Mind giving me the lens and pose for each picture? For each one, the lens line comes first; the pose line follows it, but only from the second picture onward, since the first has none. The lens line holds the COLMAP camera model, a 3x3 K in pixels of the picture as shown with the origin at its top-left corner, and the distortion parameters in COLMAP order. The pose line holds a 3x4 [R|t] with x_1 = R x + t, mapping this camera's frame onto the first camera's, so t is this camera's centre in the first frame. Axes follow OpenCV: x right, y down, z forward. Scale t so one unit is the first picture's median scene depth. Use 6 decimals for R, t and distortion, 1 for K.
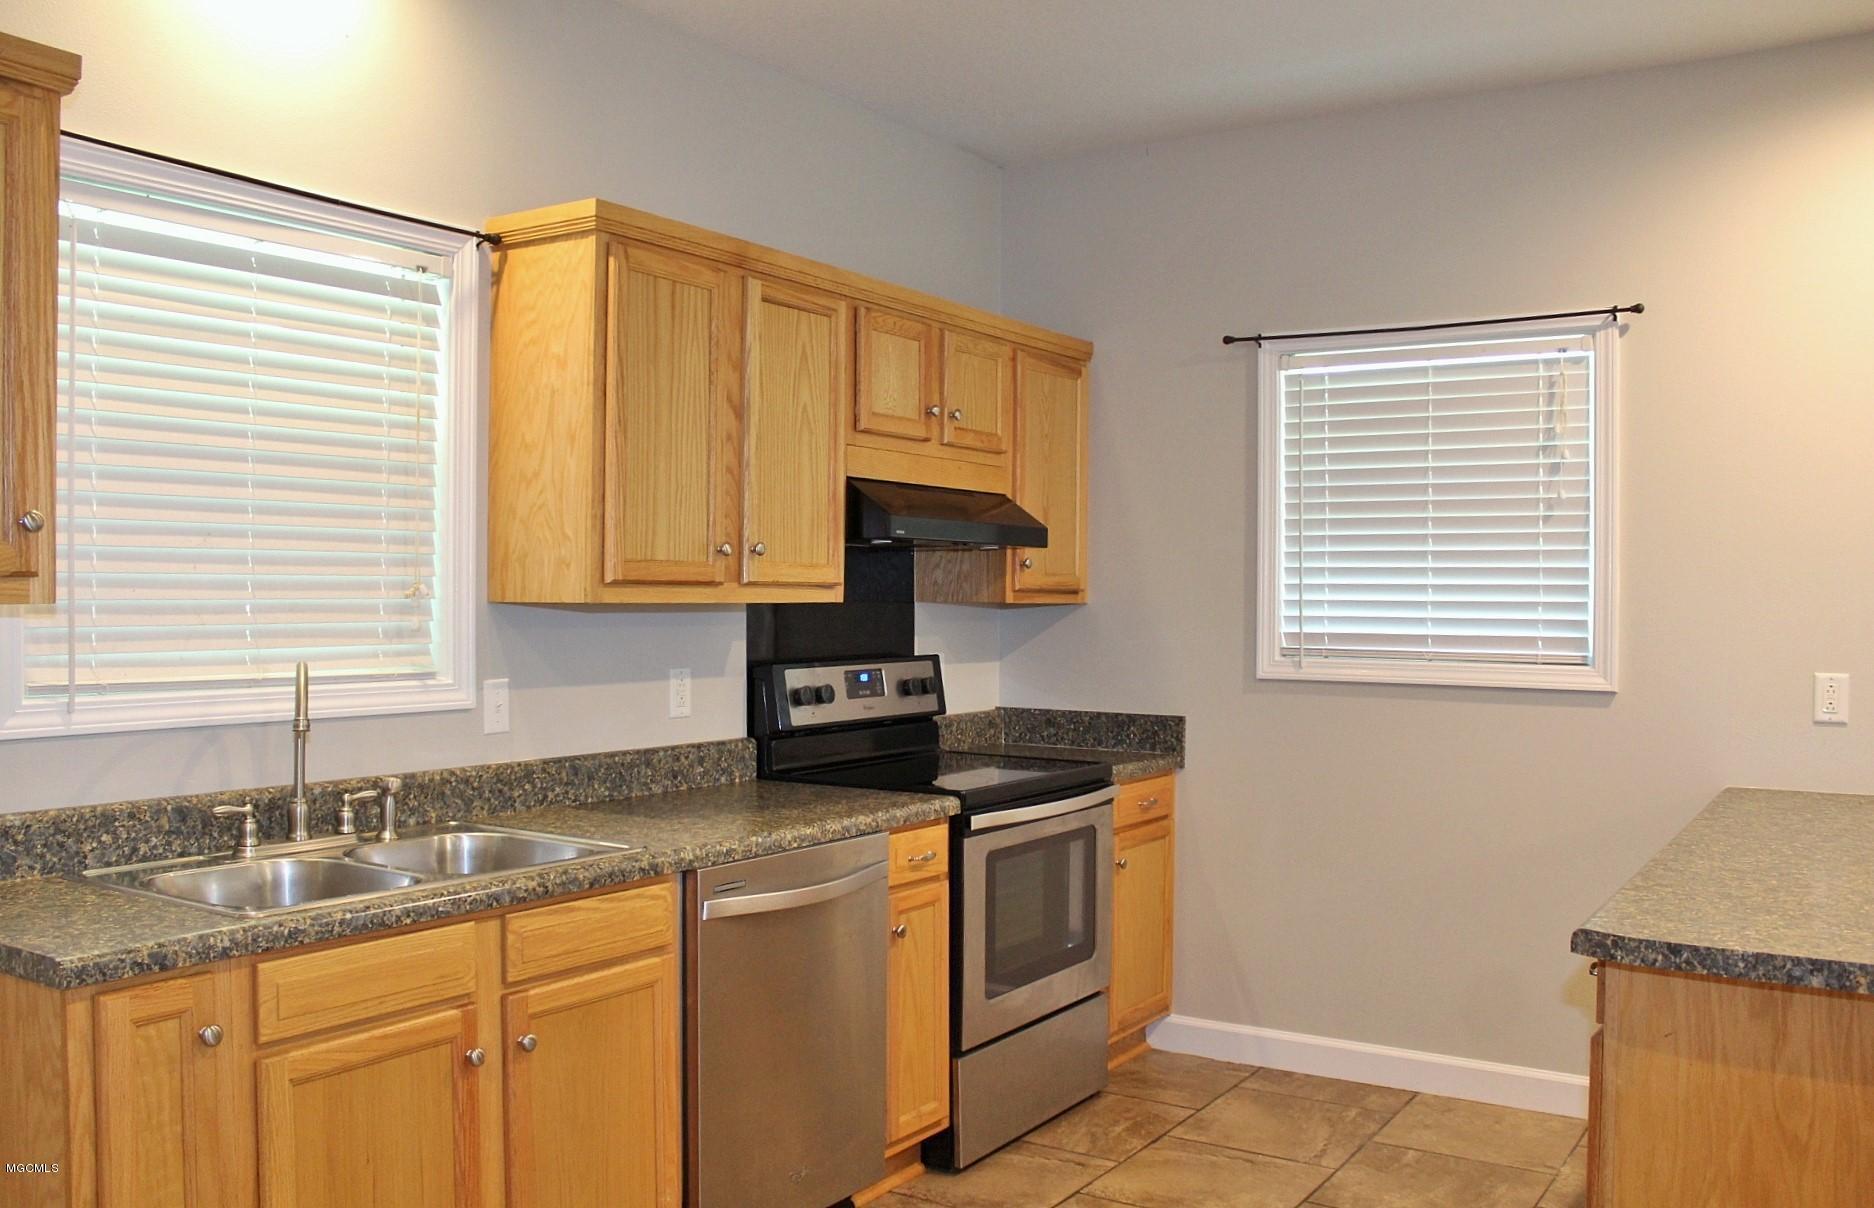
lens RADIAL K [[1577.2, 0, 937.0], [0, 1577.2, 604.0], [0, 0, 1]] dist [-0.179296, 0.164399]
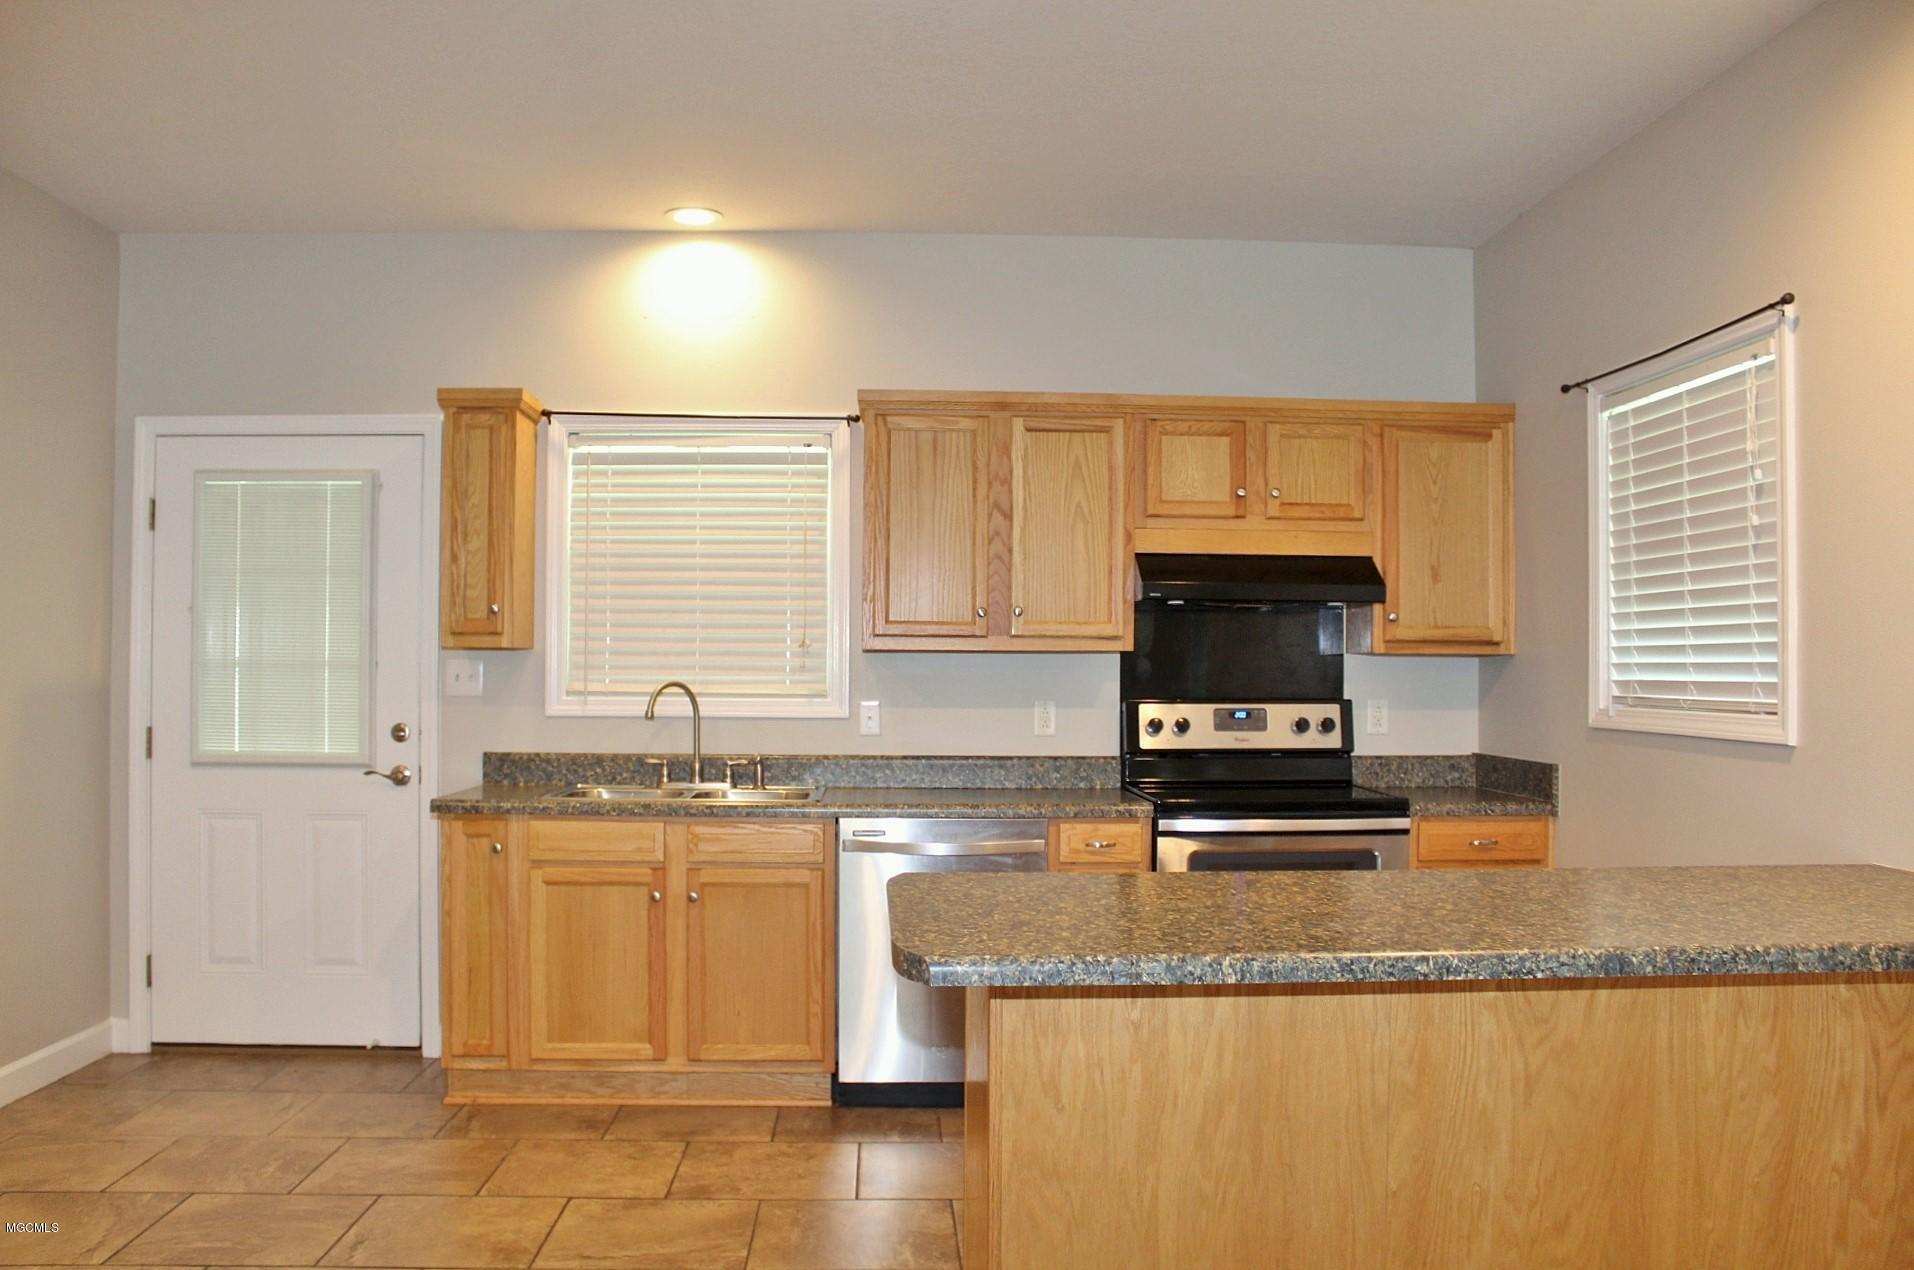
lens RADIAL K [[1563.9, 0, 943.9], [0, 1563.9, 641.9], [0, 0, 1]] dist [-0.154582, 0.120747]
pose [[0.588985, -0.016338, -0.807979, 0.889044], [-0.007093, 0.999653, -0.025384, 0.025555], [0.808113, 0.020681, 0.588665, 0.124984]]
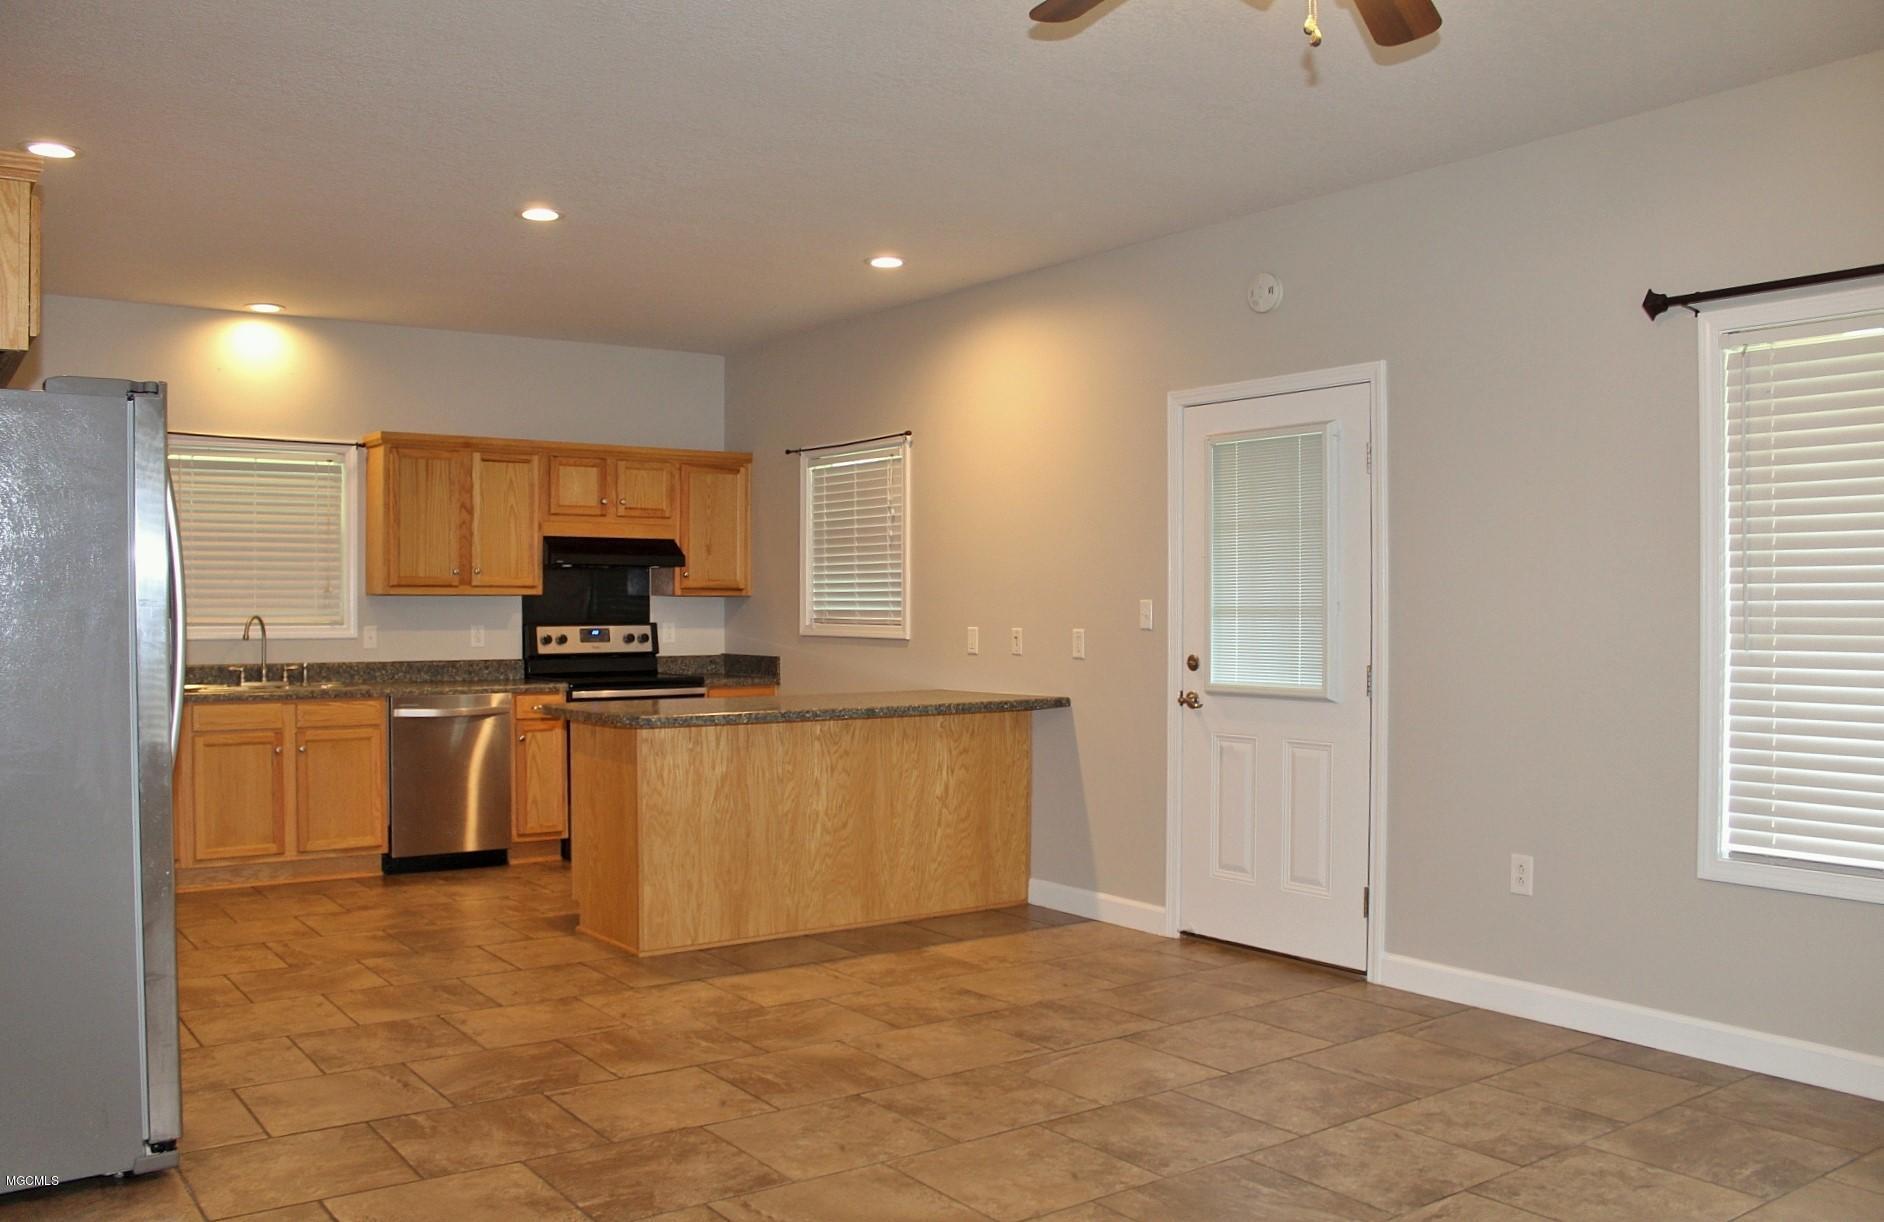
lens RADIAL K [[1580.4, 0, 930.7], [0, 1580.4, 610.8], [0, 0, 1]] dist [-0.135529, 0.009396]
pose [[0.935250, -0.005160, -0.353951, 1.206878], [0.003896, 0.999983, -0.004284, 0.032982], [0.353967, 0.002628, 0.935254, -0.823856]]
